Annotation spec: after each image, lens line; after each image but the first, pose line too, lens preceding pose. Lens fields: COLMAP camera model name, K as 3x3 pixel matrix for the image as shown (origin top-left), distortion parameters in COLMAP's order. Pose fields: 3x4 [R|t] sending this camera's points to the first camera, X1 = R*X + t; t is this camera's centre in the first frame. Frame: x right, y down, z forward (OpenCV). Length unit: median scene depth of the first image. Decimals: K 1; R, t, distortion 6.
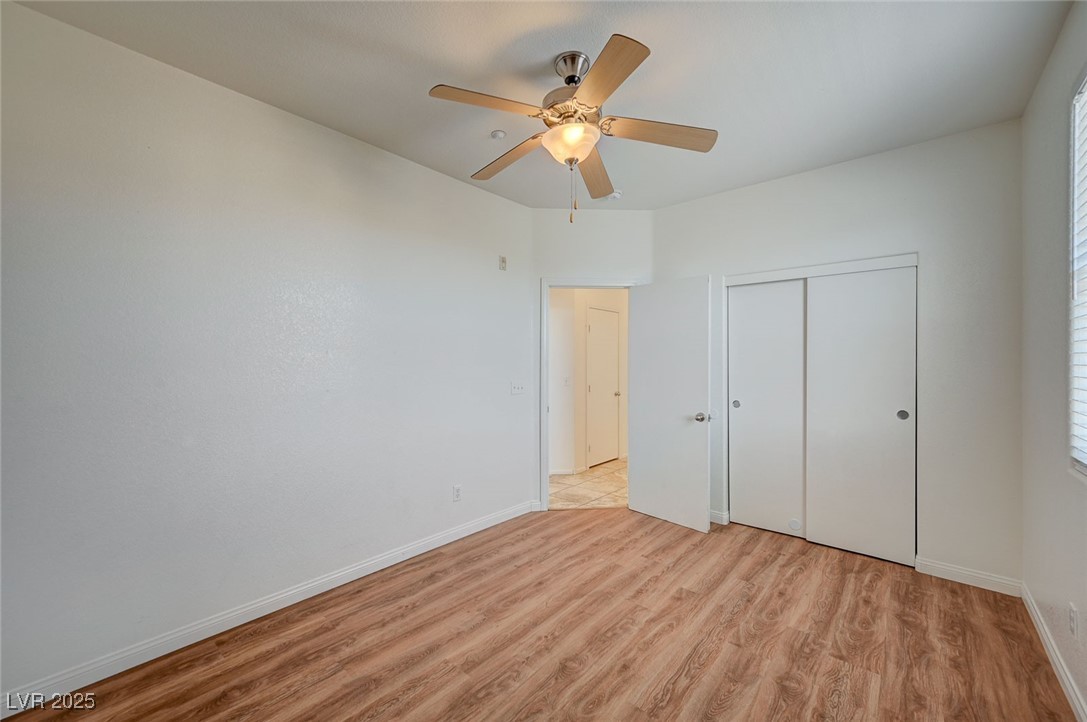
lens RADIAL K [[425.0, 0, 543.5], [0, 425.0, 361.0], [0, 0, 1]] dist [0.009898, 0.000156]
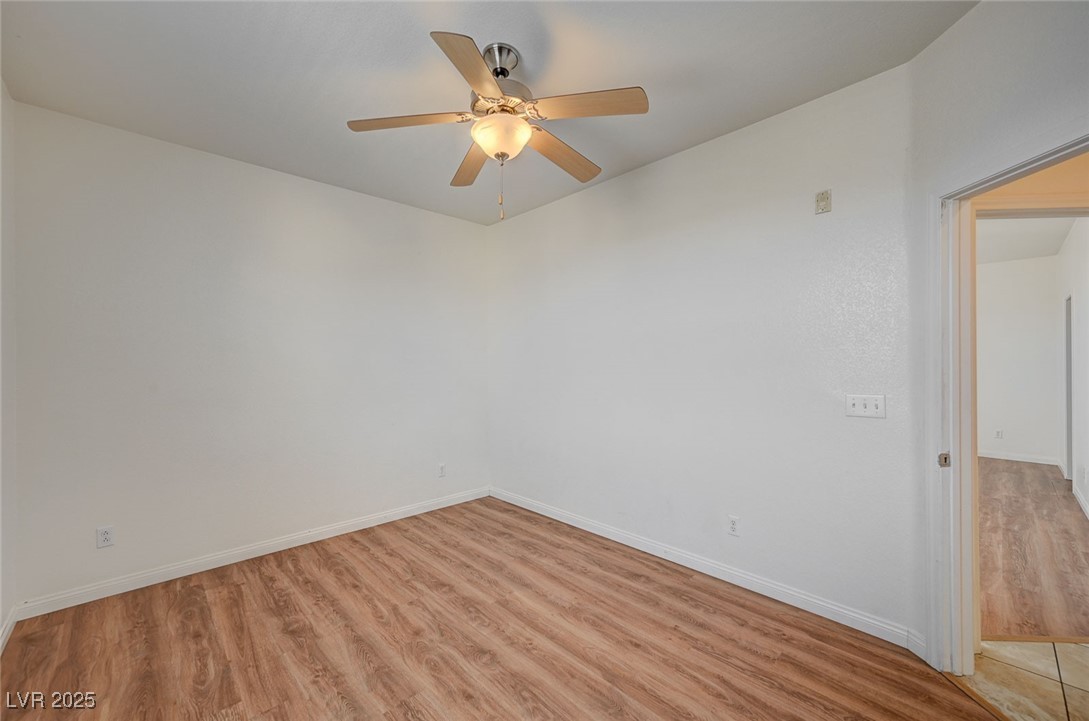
lens RADIAL K [[430.8, 0, 544.5], [0, 430.8, 360.5], [0, 0, 1]] dist [0.002615, 0.000108]
pose [[-0.087800, -0.003458, -0.996132, 0.867249], [0.008407, 0.999956, -0.004213, 0.001824], [0.996103, -0.008745, -0.087767, 0.985678]]
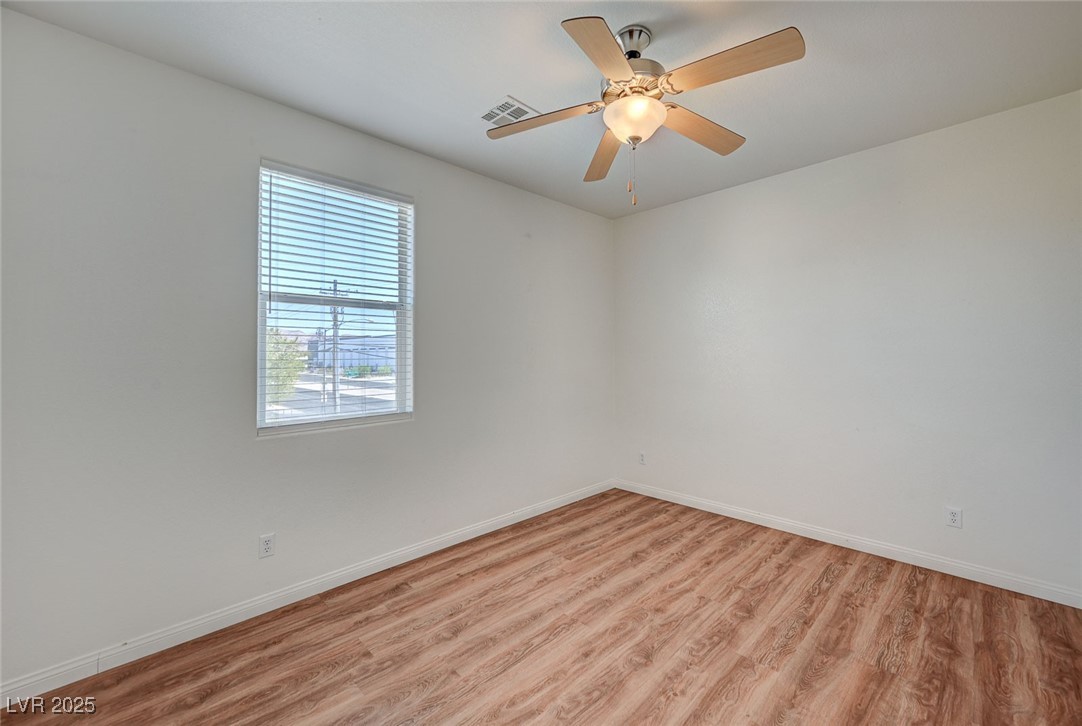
lens RADIAL K [[439.1, 0, 550.3], [0, 439.1, 384.6], [0, 0, 1]] dist [0.001375, 0.000243]
pose [[-0.997553, 0.004487, 0.069765, 0.158569], [0.008888, 0.997980, 0.062899, 0.006831], [-0.069342, 0.063366, -0.995578, 1.583532]]
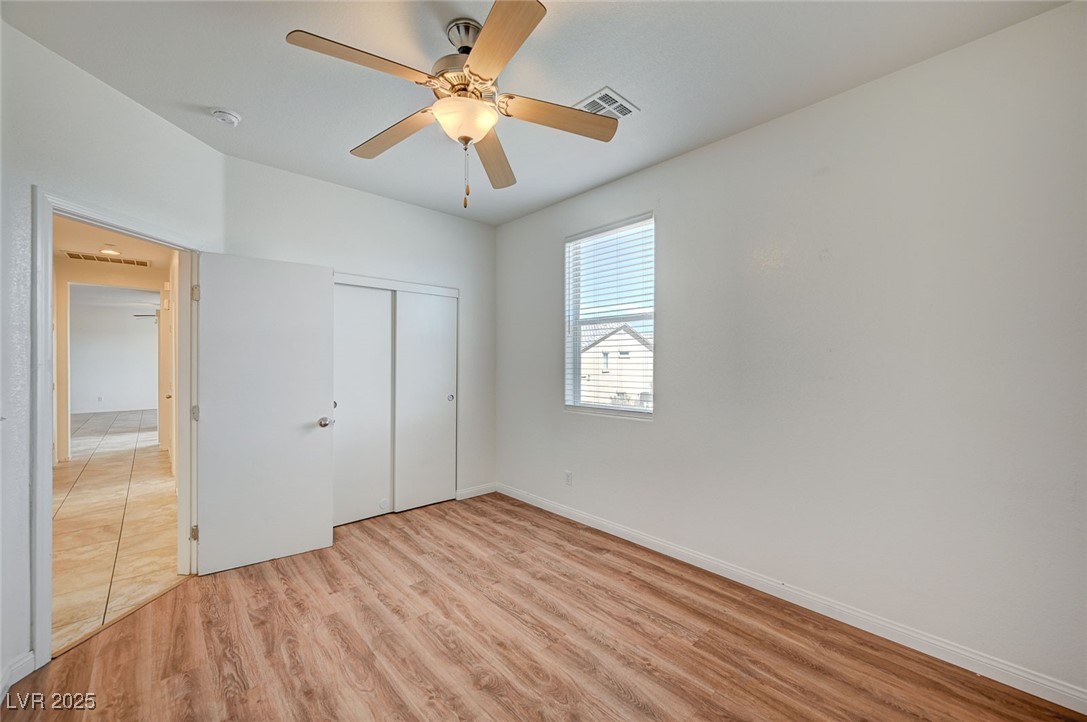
lens RADIAL K [[430.0, 0, 543.5], [0, 430.0, 361.0], [0, 0, 1]] dist [0.002615, 0.000108]
pose [[0.115254, 0.003128, 0.993331, -0.692456], [-0.003735, 0.999989, -0.002715, 0.003456], [-0.993329, -0.003397, 0.115265, 0.608573]]
